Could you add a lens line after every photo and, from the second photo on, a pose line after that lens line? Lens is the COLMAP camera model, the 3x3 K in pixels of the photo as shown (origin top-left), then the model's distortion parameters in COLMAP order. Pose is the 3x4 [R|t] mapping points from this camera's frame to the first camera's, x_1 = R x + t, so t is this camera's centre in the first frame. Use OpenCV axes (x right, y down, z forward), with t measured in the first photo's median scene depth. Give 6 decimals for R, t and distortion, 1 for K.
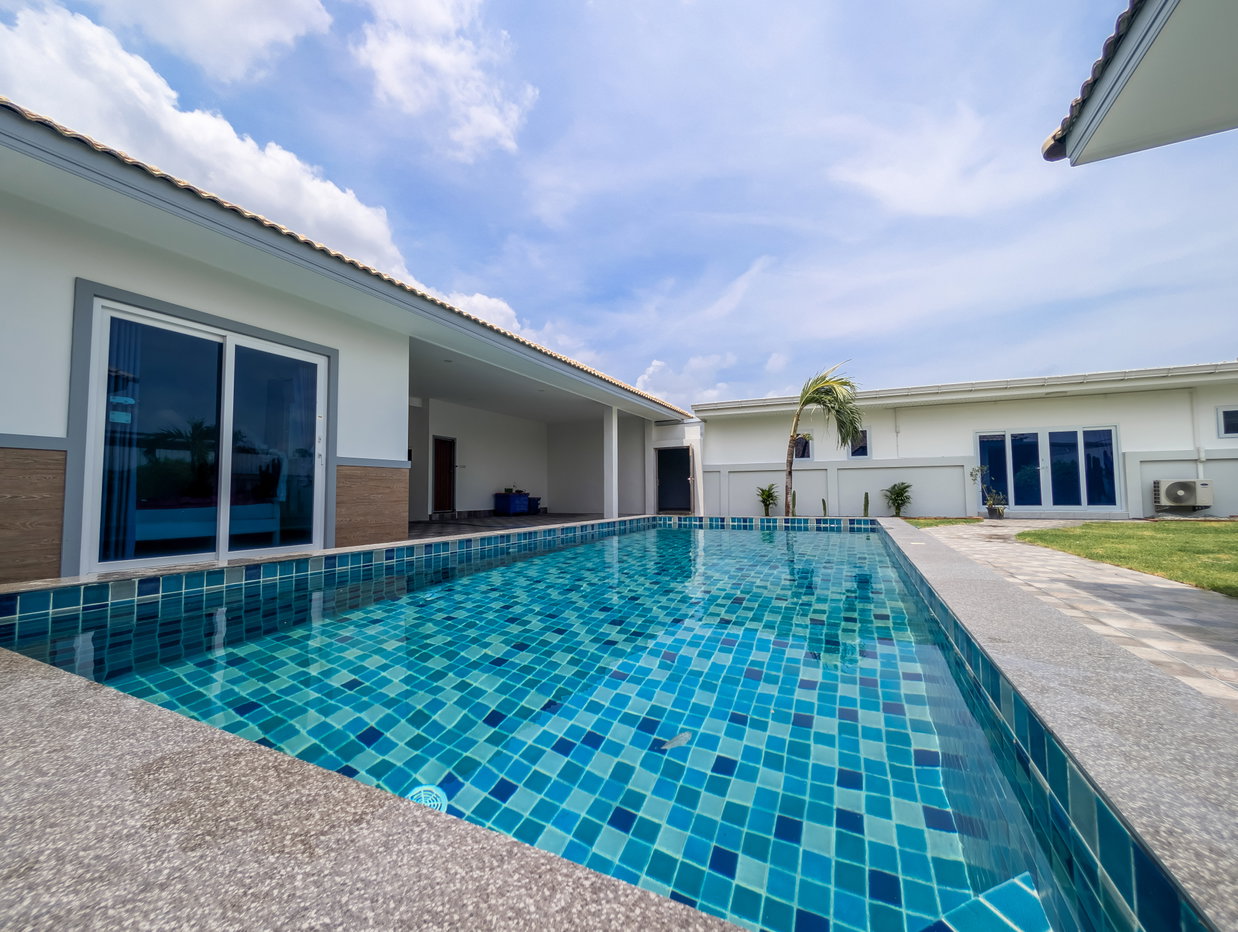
lens RADIAL K [[482.0, 0, 619.0], [0, 482.0, 466.0], [0, 0, 1]] dist [-0.000148, -0.000003]
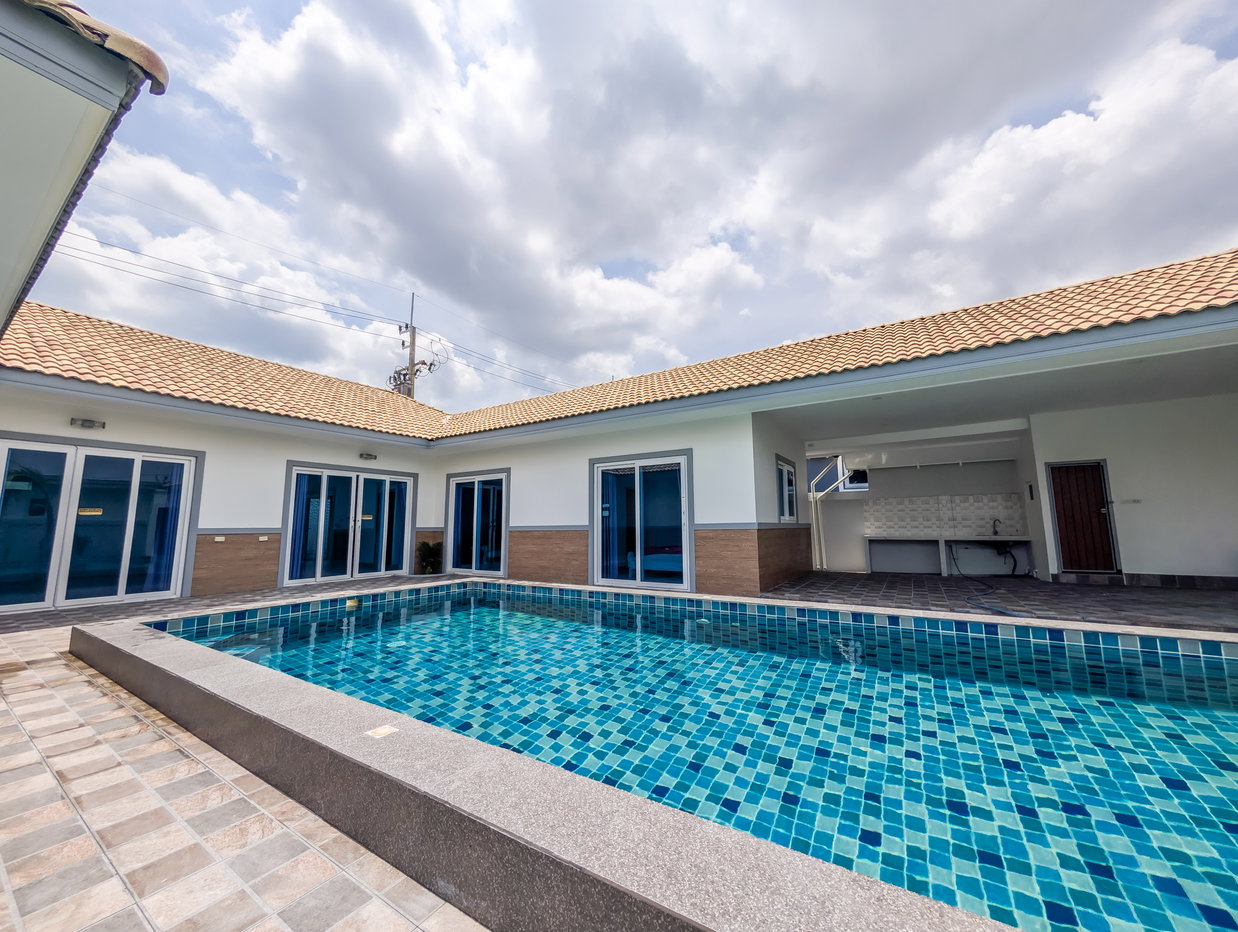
lens RADIAL K [[482.0, 0, 619.0], [0, 482.0, 466.0], [0, 0, 1]] dist [-0.000148, -0.000003]
pose [[-0.125699, -0.125493, -0.984099, 0.997643], [0.063278, 0.988933, -0.134192, -0.013122], [0.990048, -0.079140, -0.116366, 1.129638]]
